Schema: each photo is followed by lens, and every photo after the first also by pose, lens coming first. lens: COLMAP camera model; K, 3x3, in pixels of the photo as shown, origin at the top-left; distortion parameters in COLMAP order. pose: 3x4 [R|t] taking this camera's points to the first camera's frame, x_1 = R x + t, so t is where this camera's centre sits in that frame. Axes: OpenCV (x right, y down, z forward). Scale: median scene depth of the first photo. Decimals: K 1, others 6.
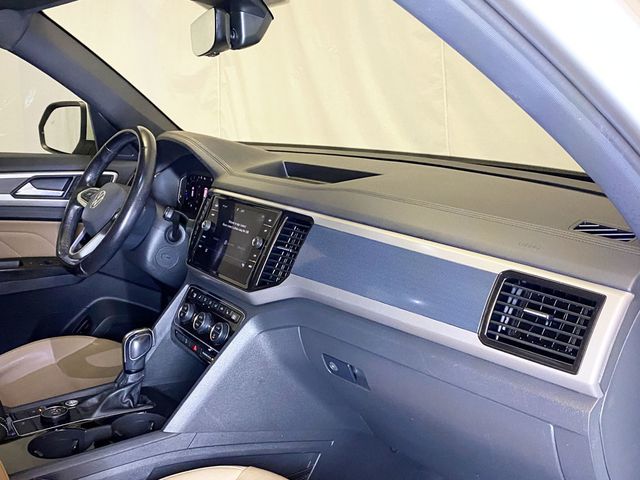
lens RADIAL K [[684.4, 0, 320.0], [0, 684.4, 240.0], [0, 0, 1]] dist [0.167144, -0.510877]
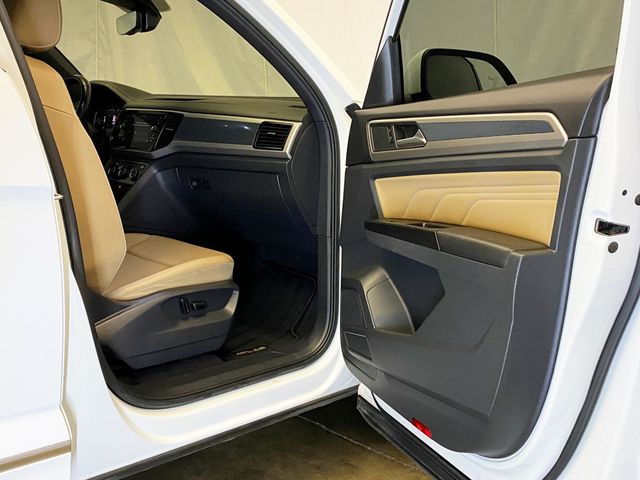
lens RADIAL K [[684.4, 0, 320.0], [0, 684.4, 240.0], [0, 0, 1]] dist [0.167144, -0.510877]
pose [[0.977365, -0.006831, 0.211449, -0.049176], [0.010319, 0.999828, -0.015396, 0.375353], [-0.211307, 0.017230, 0.977268, -1.100463]]
